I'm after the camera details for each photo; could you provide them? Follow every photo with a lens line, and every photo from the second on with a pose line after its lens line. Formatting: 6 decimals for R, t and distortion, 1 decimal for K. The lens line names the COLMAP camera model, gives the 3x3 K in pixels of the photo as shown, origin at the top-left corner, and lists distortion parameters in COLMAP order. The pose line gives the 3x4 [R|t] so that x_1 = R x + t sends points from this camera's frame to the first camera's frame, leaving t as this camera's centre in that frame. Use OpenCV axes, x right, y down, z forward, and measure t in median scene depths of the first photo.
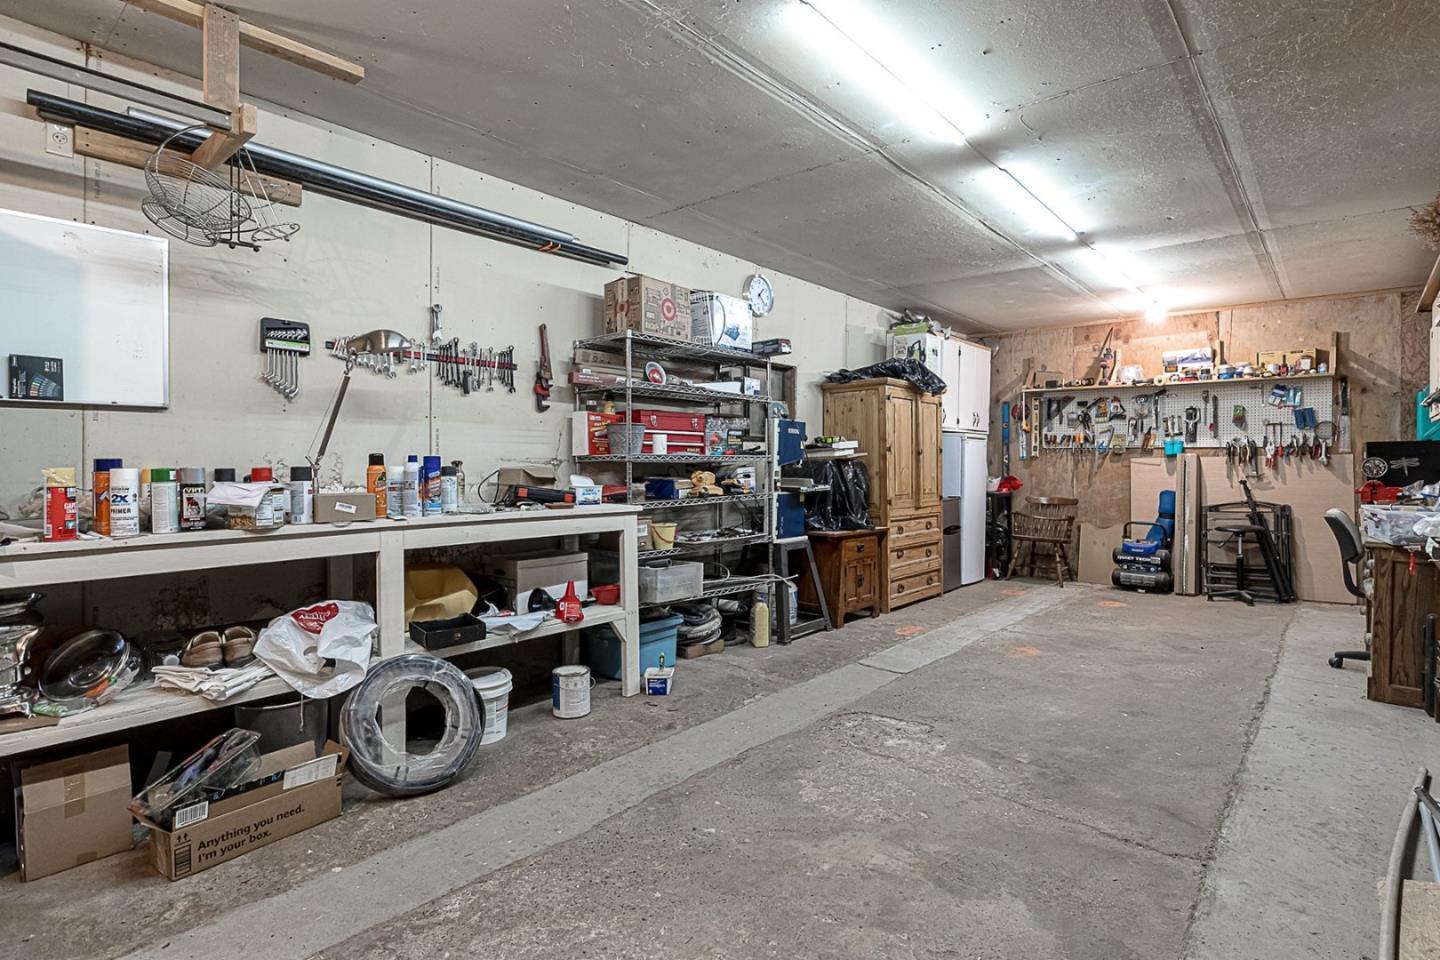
lens RADIAL K [[719.5, 0, 742.3], [0, 719.5, 471.0], [0, 0, 1]] dist [-0.015429, 0.000297]
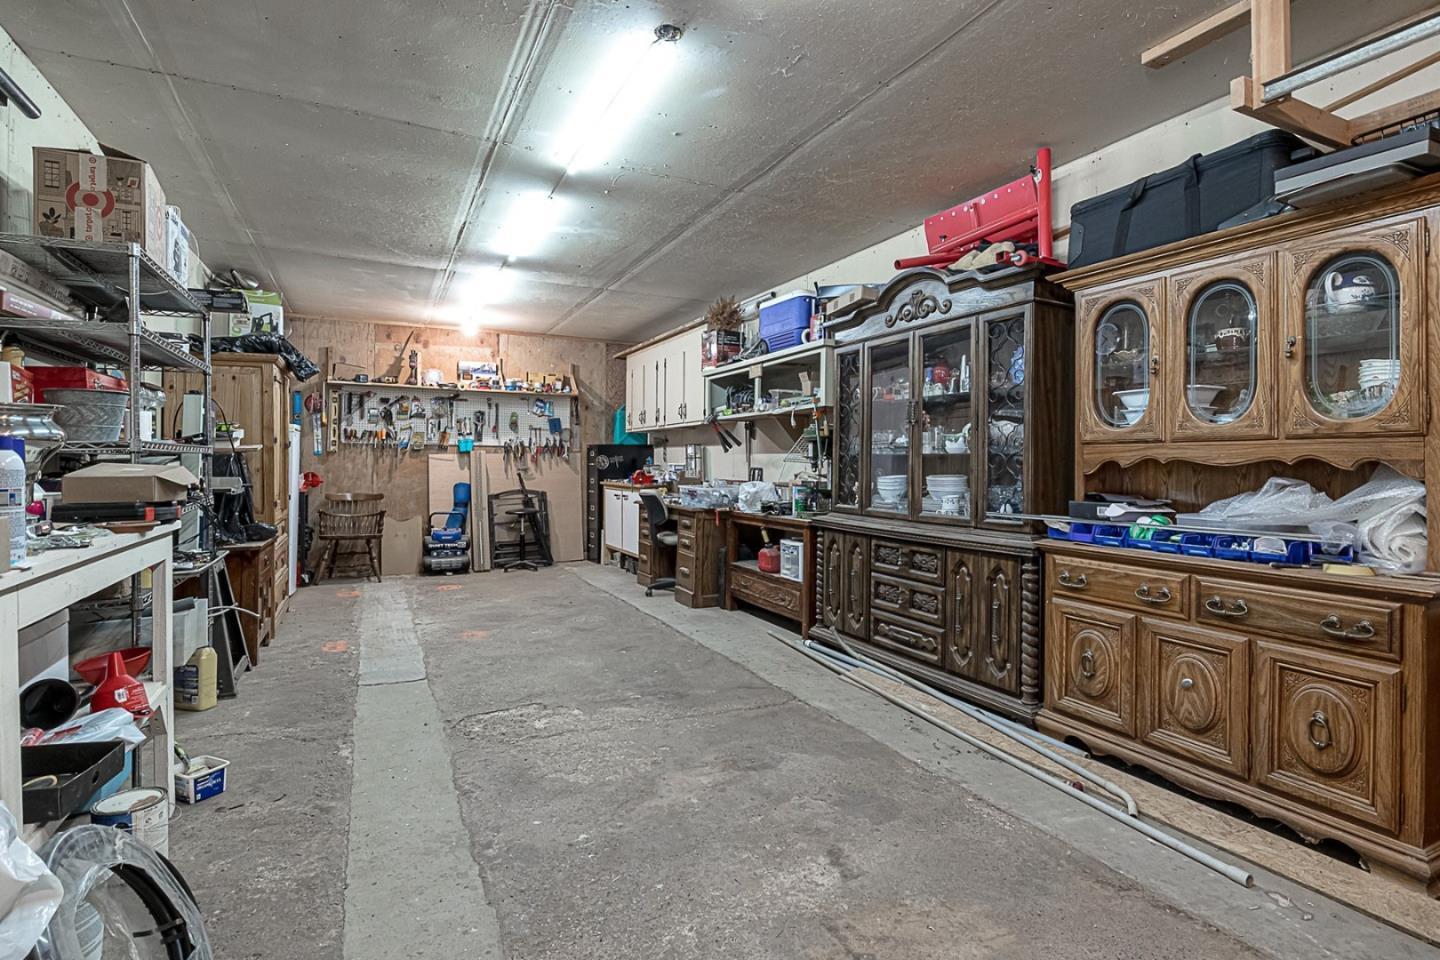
lens RADIAL K [[719.5, 0, 742.3], [0, 719.5, 471.0], [0, 0, 1]] dist [-0.015429, 0.000297]
pose [[0.381939, -0.011665, 0.924114, -0.317708], [0.007300, 0.999927, 0.009605, 0.000606], [-0.924159, 0.003077, 0.381997, 0.162585]]
